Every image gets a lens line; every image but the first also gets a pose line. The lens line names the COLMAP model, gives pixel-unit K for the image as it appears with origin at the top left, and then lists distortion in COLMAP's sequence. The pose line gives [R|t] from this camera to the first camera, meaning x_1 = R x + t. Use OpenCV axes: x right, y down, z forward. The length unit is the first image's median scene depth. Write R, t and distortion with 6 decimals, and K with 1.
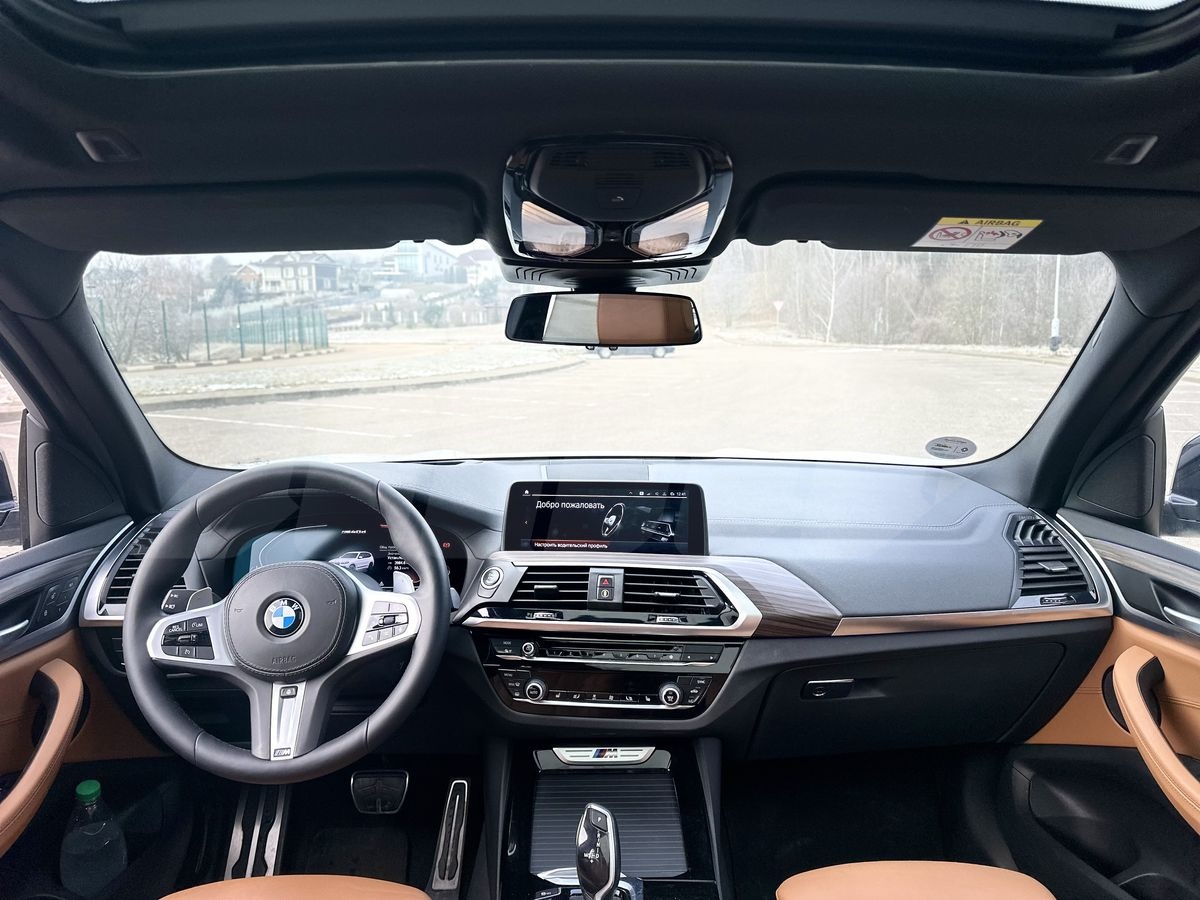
lens RADIAL K [[845.0, 0, 598.6], [0, 845.0, 456.4], [0, 0, 1]] dist [0.176478, -0.357777]
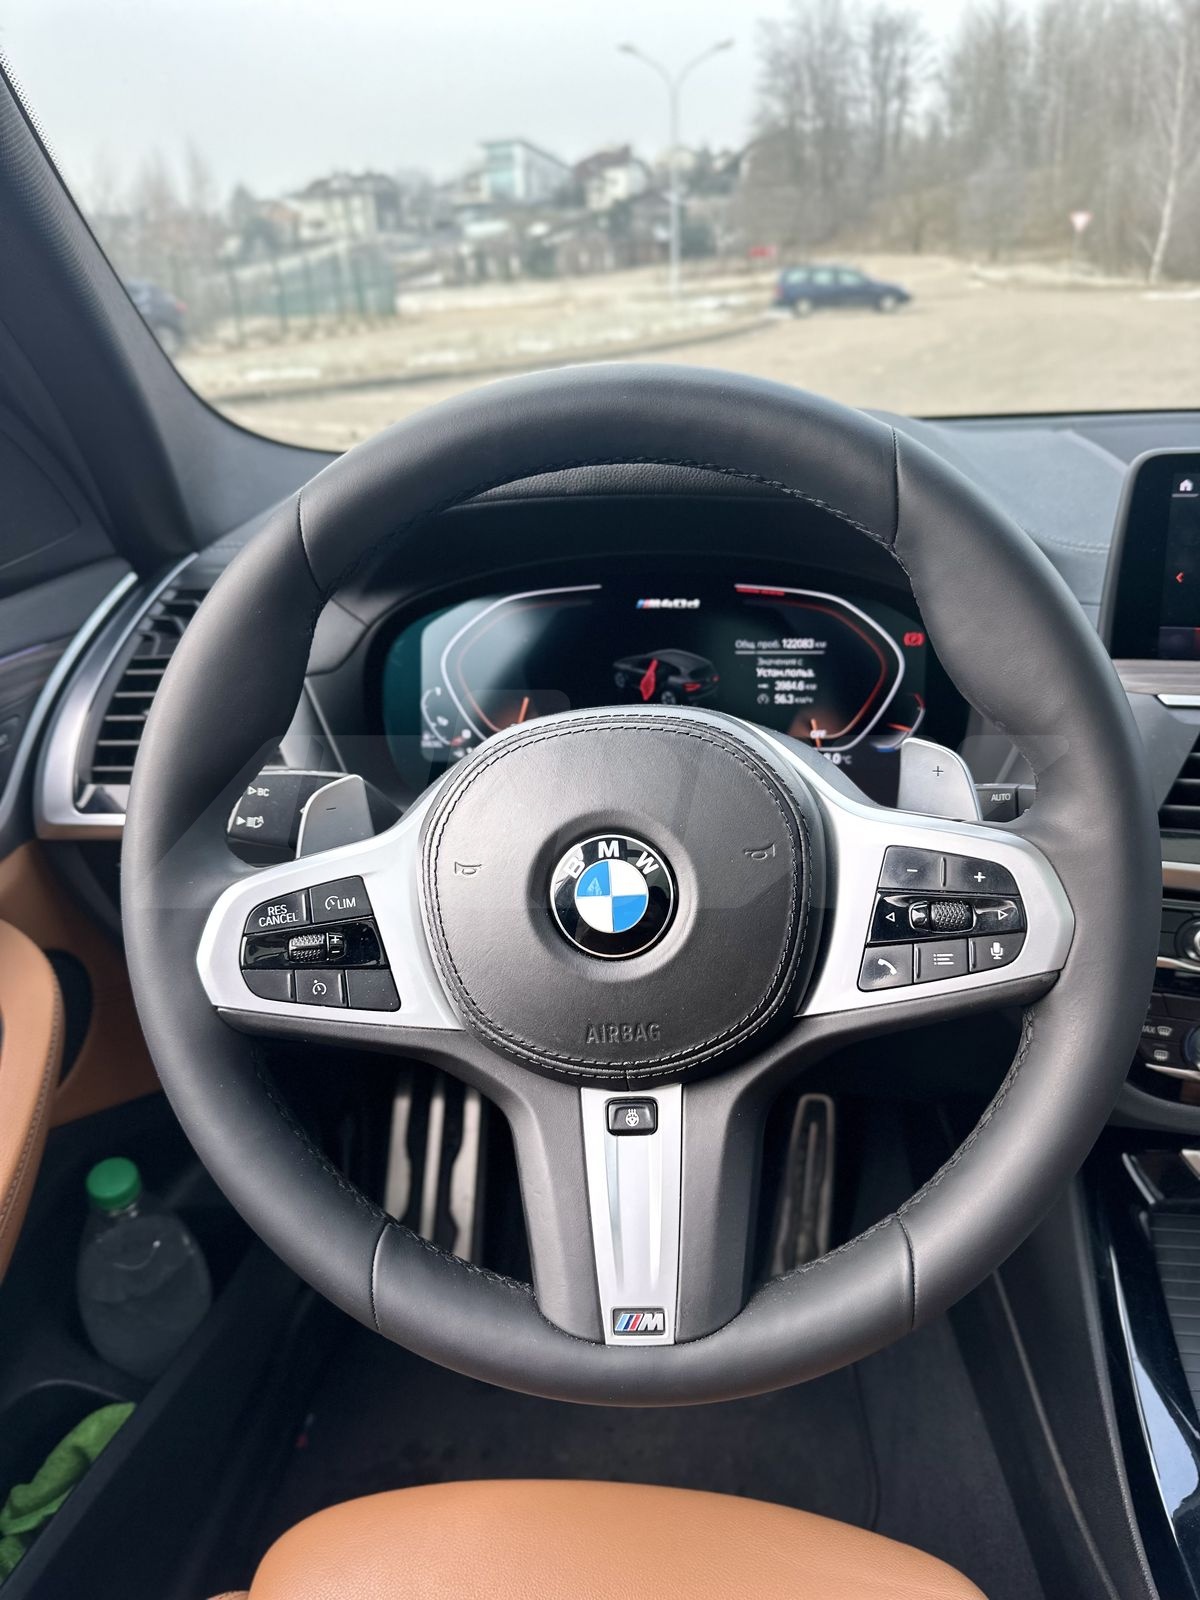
lens RADIAL K [[1160.6, 0, 602.2], [0, 1160.6, 823.3], [0, 0, 1]] dist [-0.013585, -0.002087]
pose [[0.989641, 0.026906, -0.141023, -0.249359], [0.014710, 0.958108, 0.286029, 0.036178], [0.142811, -0.285140, 0.947787, 0.496005]]
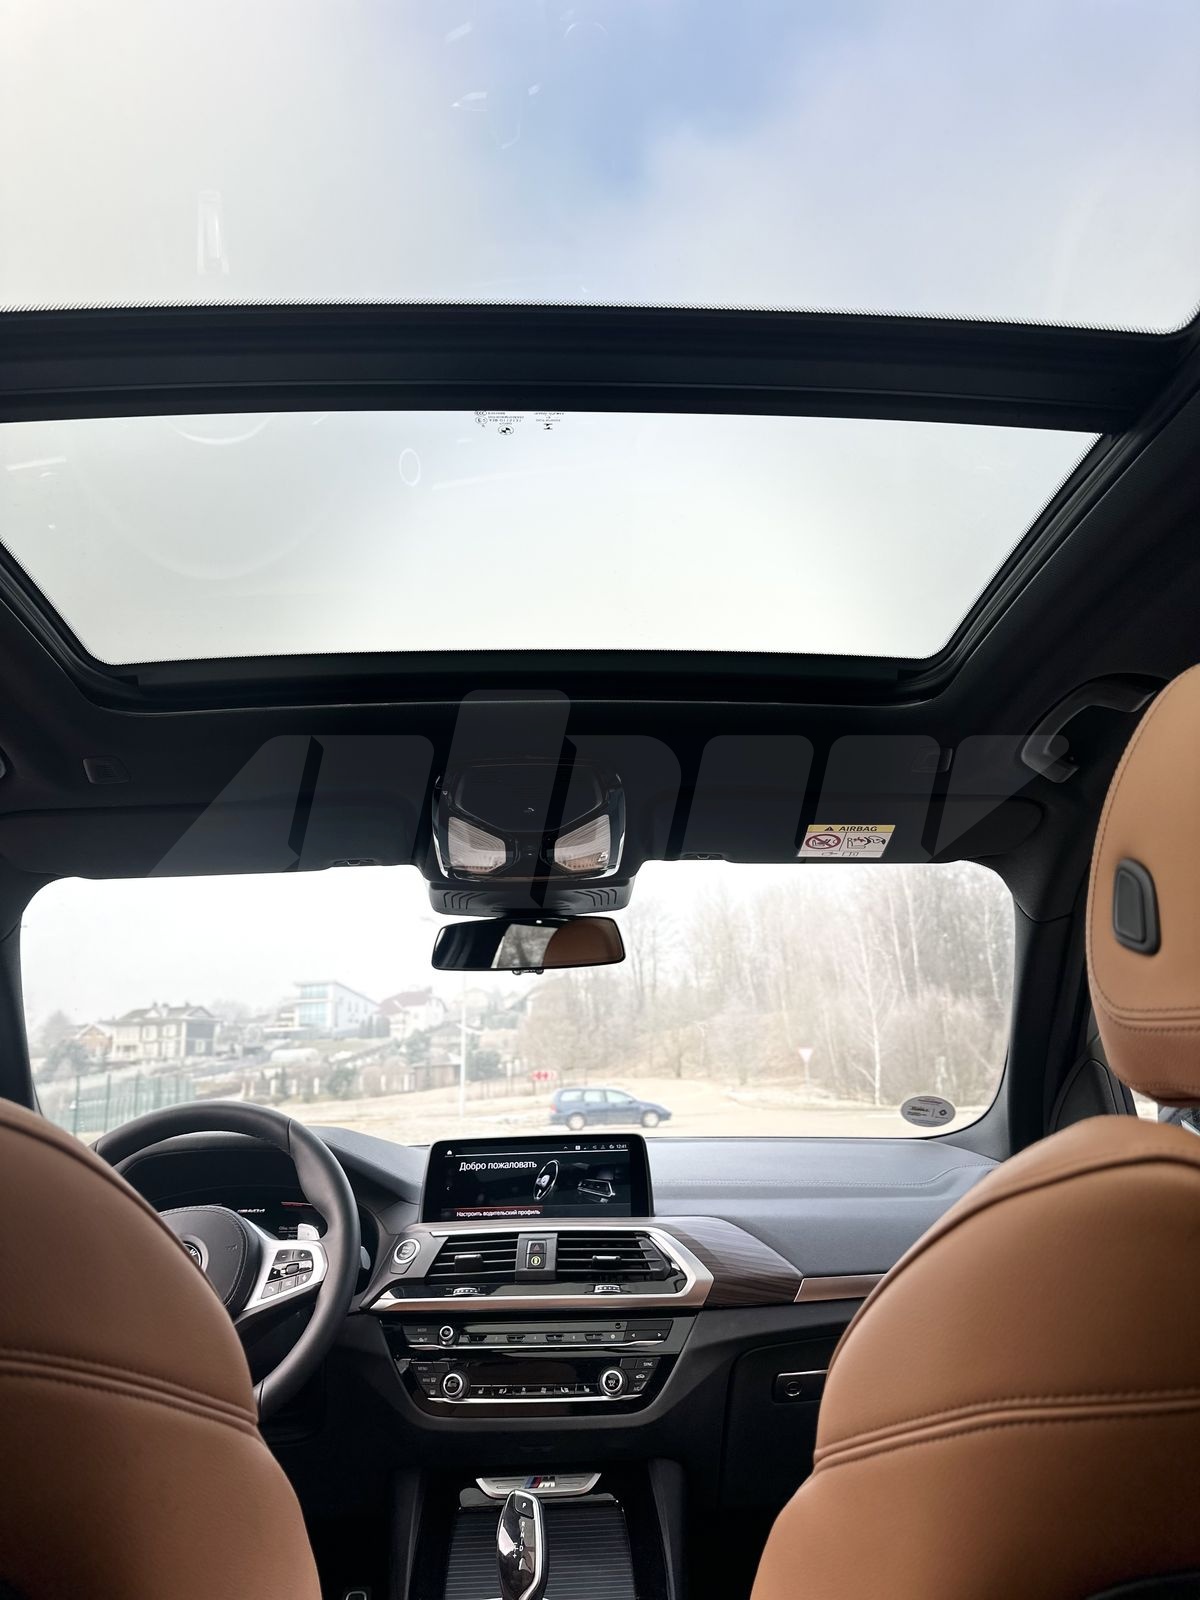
lens RADIAL K [[1126.7, 0, 595.5], [0, 1126.7, 789.3], [0, 0, 1]] dist [0.176478, -0.357777]
pose [[0.999397, -0.019066, 0.029022, 0.041475], [0.029081, 0.916289, -0.399460, 0.179835], [-0.018976, 0.400063, 0.916291, -0.266534]]
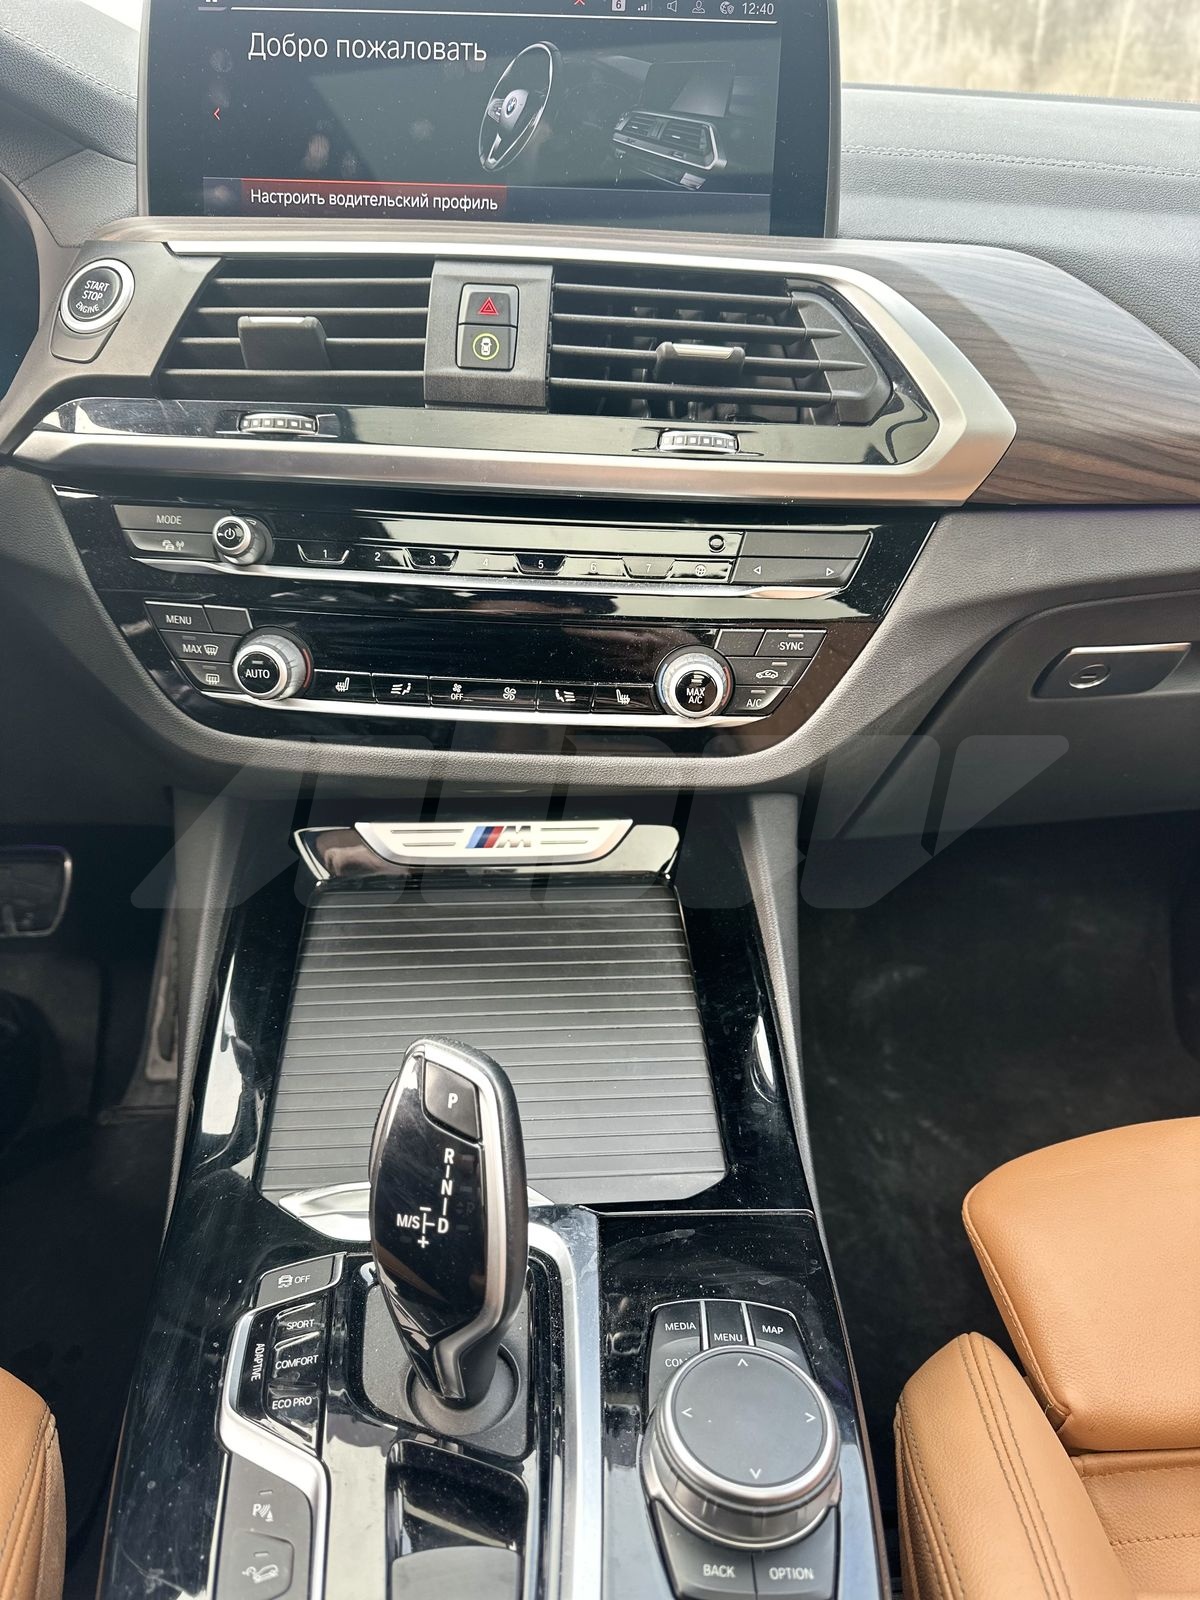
lens RADIAL K [[1134.1, 0, 597.5], [0, 1134.1, 846.5], [0, 0, 1]] dist [-0.001370, -0.033565]
pose [[0.998012, -0.001702, 0.062998, 0.019634], [-0.023044, 0.920555, 0.389933, 0.157017], [-0.058657, -0.390610, 0.918686, 0.544423]]
